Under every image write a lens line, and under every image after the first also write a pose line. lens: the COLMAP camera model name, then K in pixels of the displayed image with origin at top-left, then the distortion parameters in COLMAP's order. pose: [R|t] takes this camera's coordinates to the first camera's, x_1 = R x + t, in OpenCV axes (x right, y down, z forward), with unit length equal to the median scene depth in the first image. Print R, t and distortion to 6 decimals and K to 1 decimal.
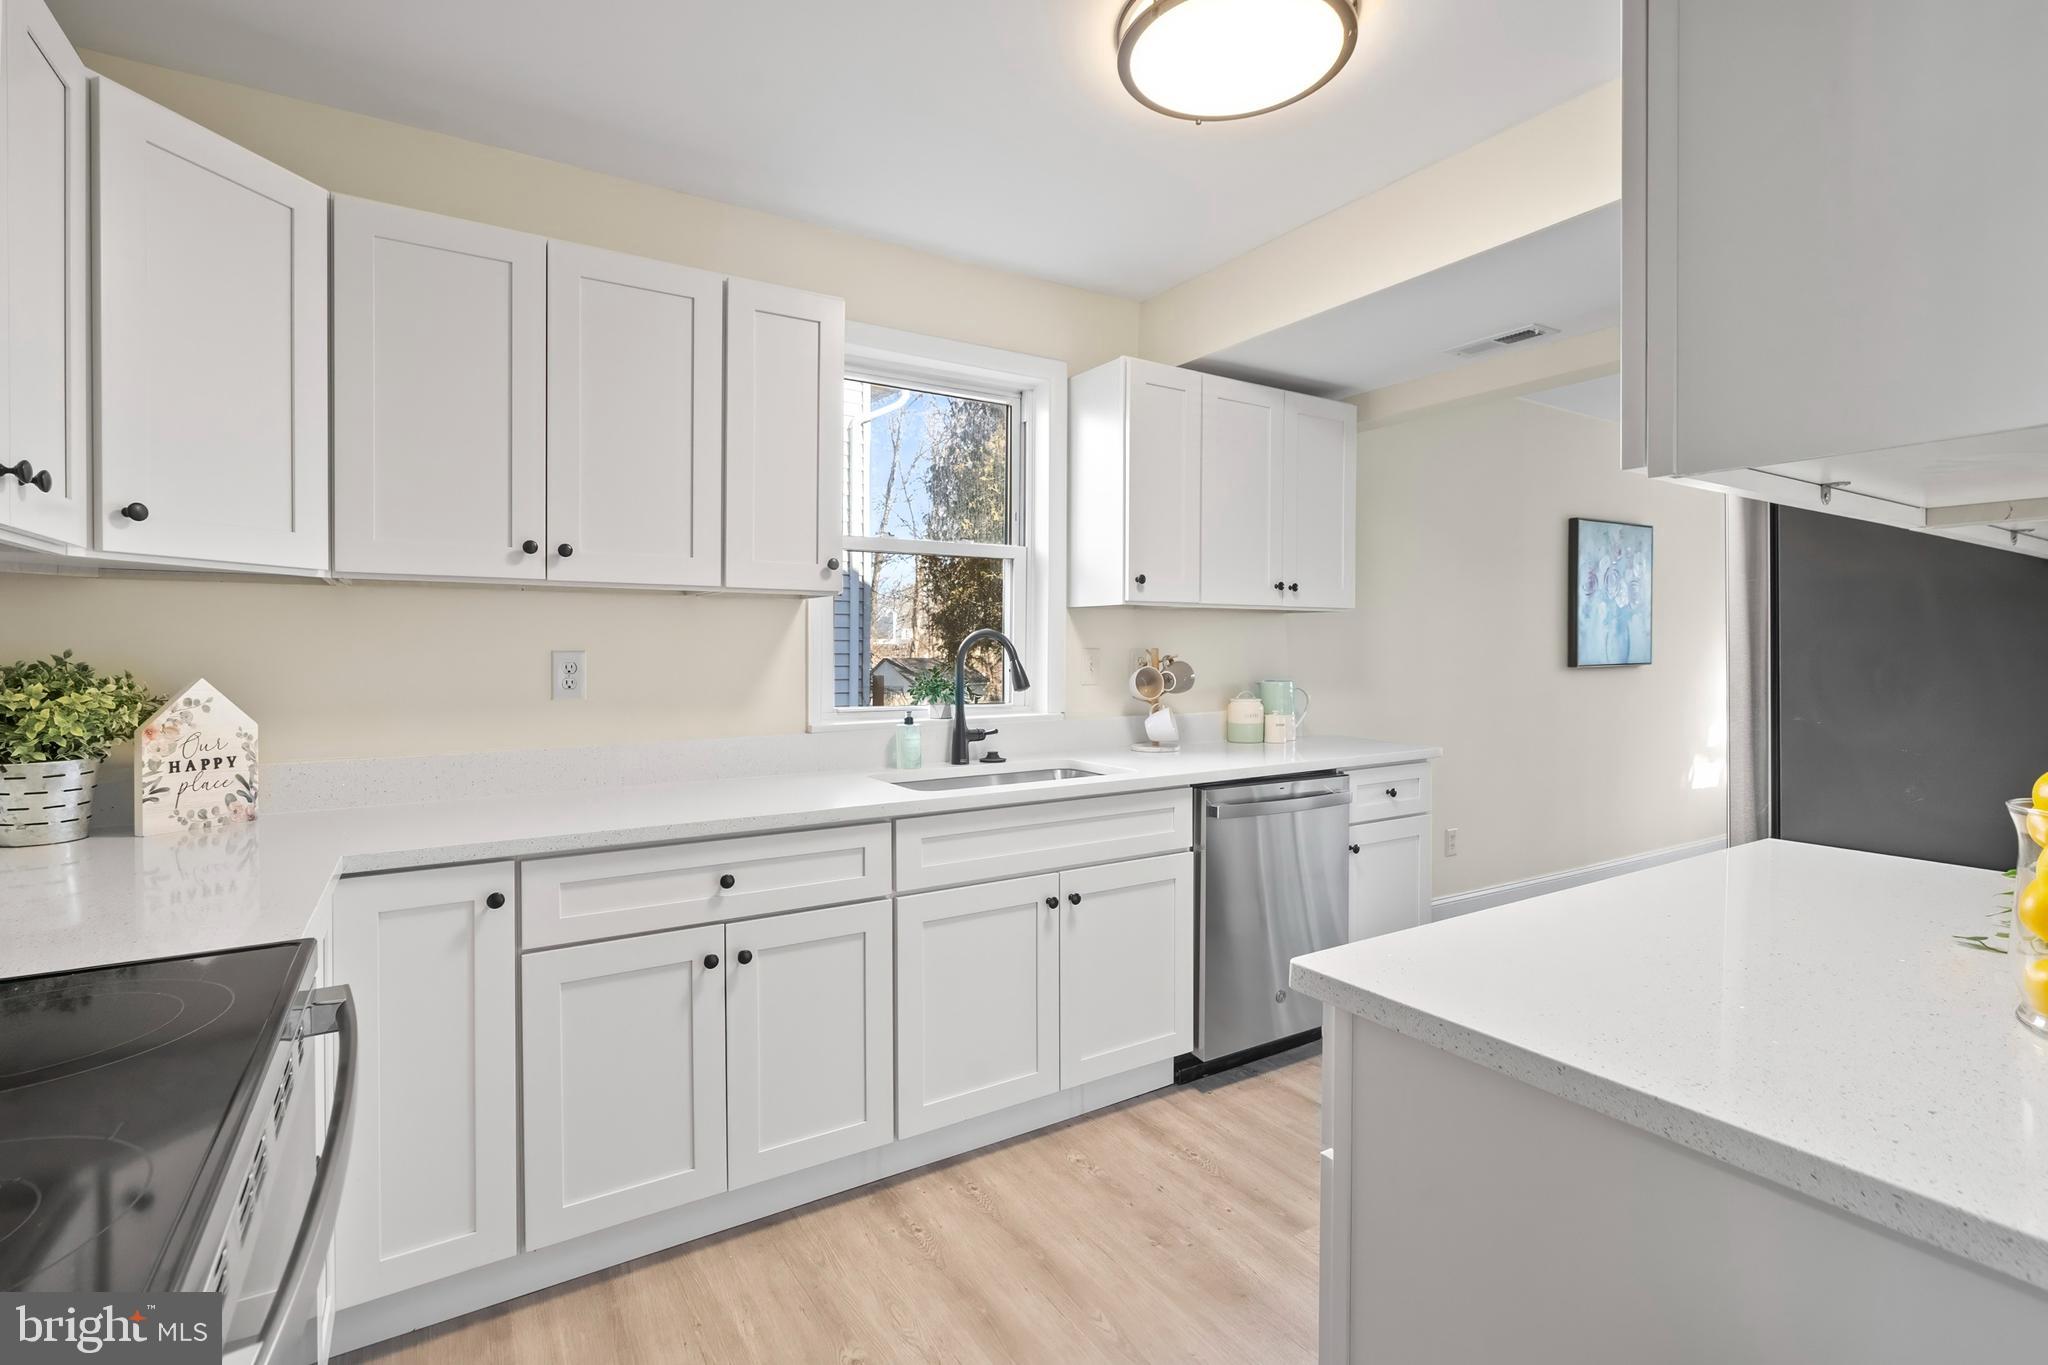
lens RADIAL K [[954.9, 0, 1023.9], [0, 954.9, 652.3], [0, 0, 1]] dist [0.001681, 0.000270]
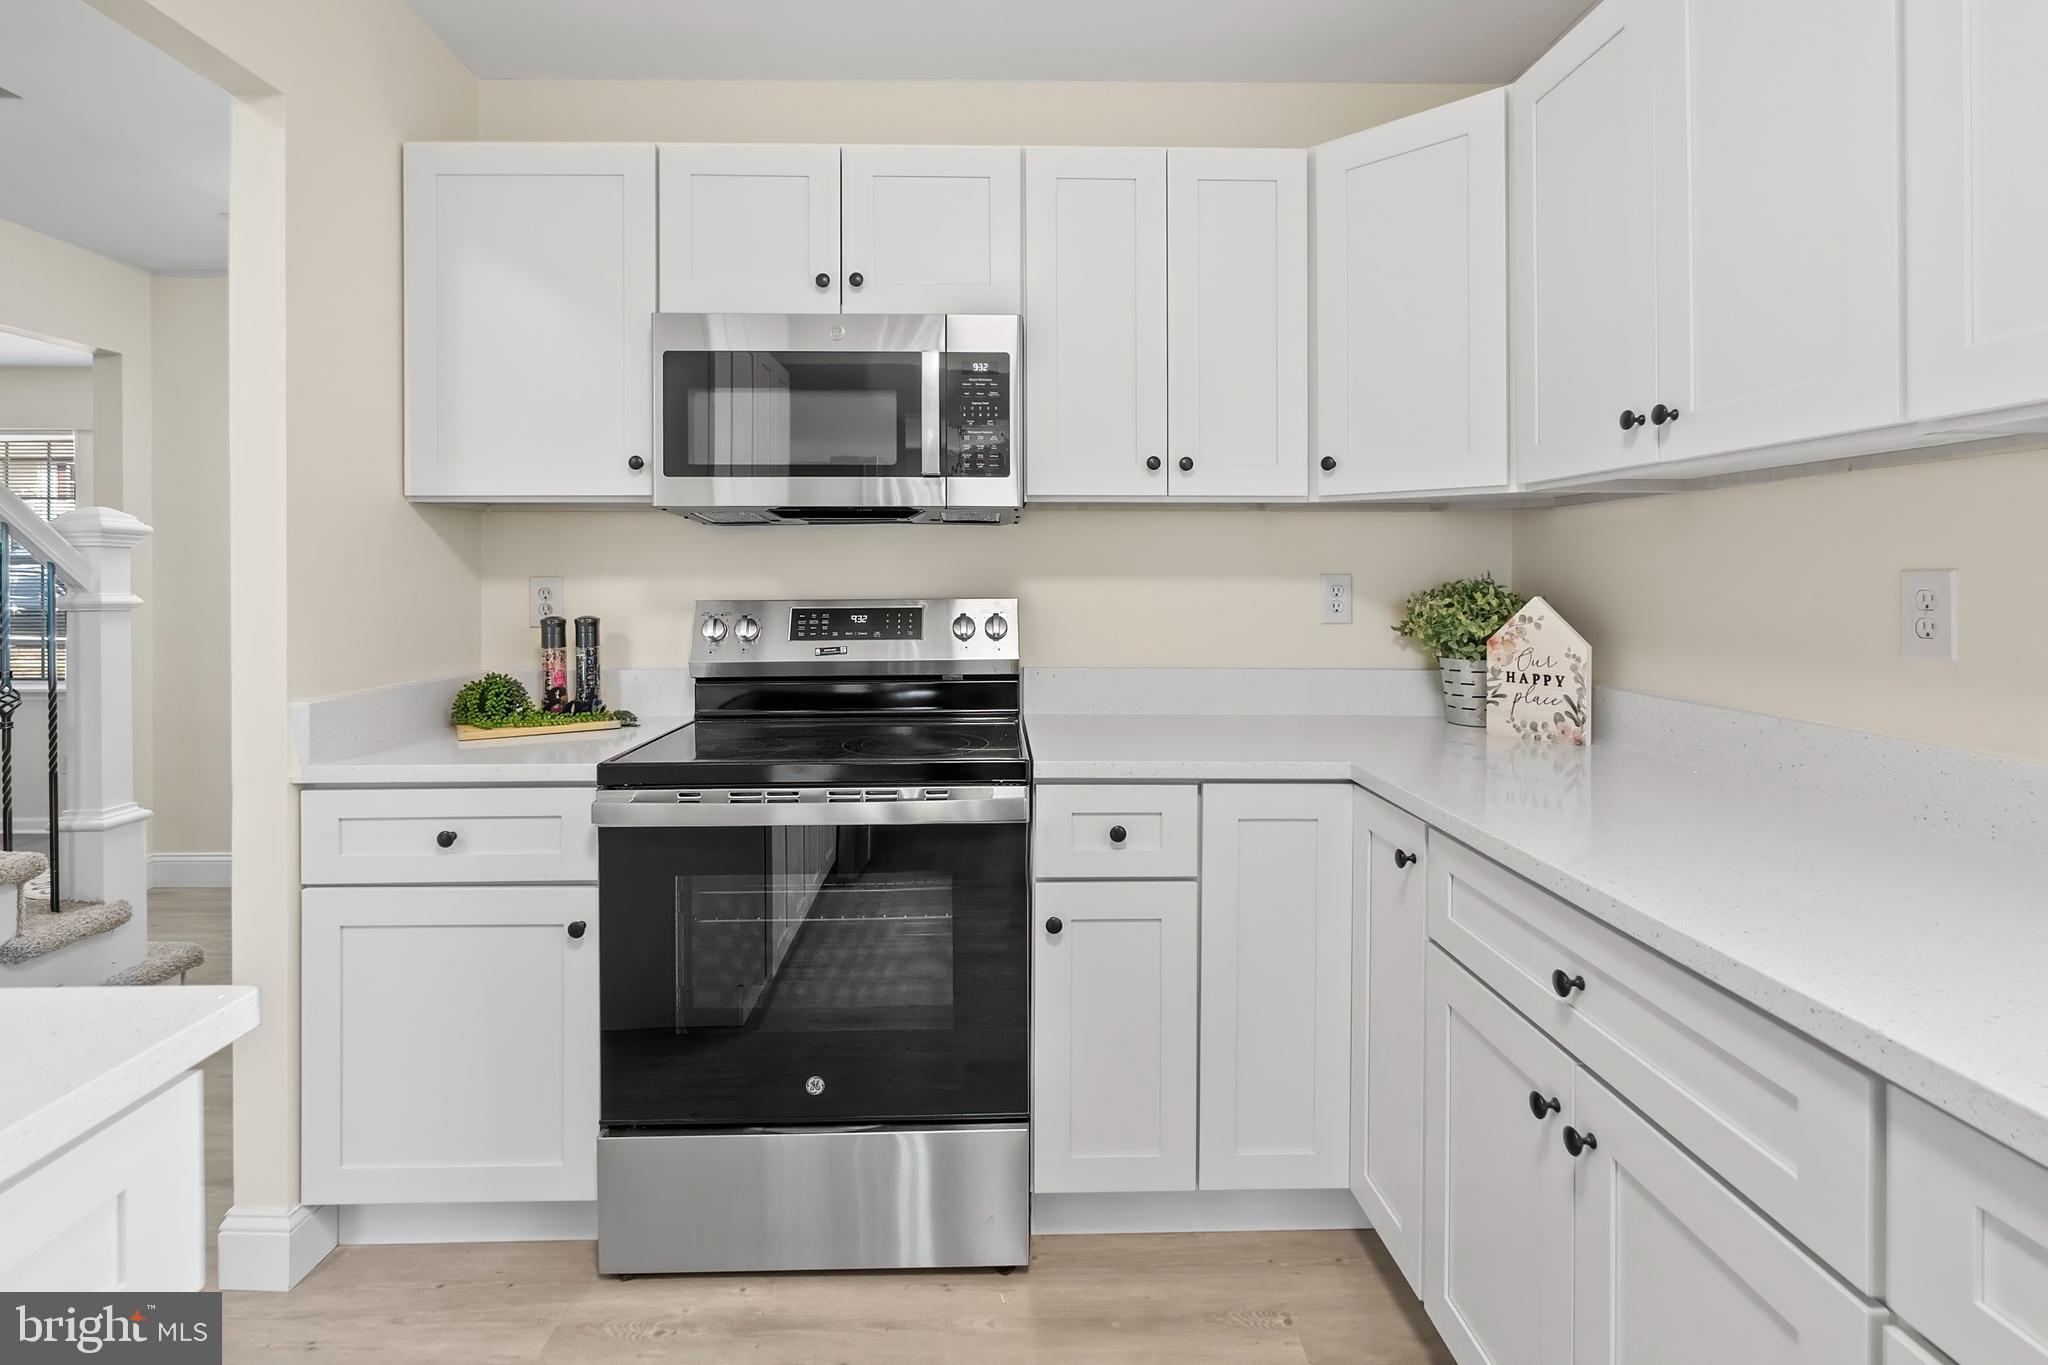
lens RADIAL K [[971.5, 0, 1031.9], [0, 971.5, 573.1], [0, 0, 1]] dist [-0.015532, -0.000198]
pose [[-0.497775, -0.002322, -0.867303, 0.333283], [-0.005434, 0.999985, 0.000441, 0.003884], [0.867289, 0.004933, -0.497781, 1.049154]]
